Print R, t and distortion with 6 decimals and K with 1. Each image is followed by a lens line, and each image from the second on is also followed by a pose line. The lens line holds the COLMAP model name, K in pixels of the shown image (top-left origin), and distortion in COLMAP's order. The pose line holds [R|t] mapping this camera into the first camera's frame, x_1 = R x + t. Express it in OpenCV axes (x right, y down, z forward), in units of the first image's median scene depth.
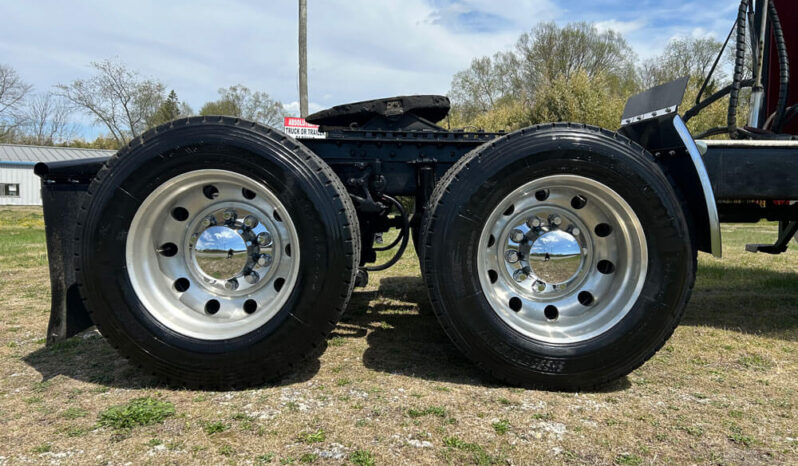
lens RADIAL K [[619.3, 0, 399.8], [0, 619.3, 236.9], [0, 0, 1]] dist [0.035011, -0.024431]
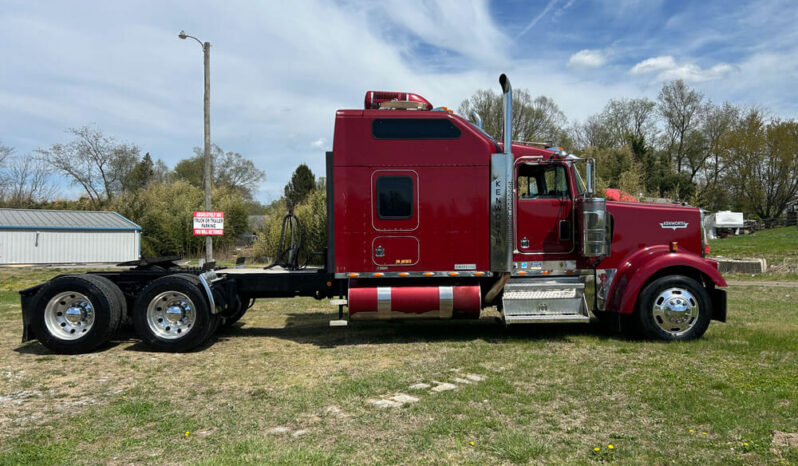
lens RADIAL K [[619.3, 0, 402.3], [0, 619.3, 241.2], [0, 0, 1]] dist [0.035011, -0.024431]
pose [[0.999456, -0.014924, 0.029404, 1.300222], [0.016828, 0.997703, -0.065615, -0.112531], [-0.028357, 0.066074, 0.997412, -2.287124]]
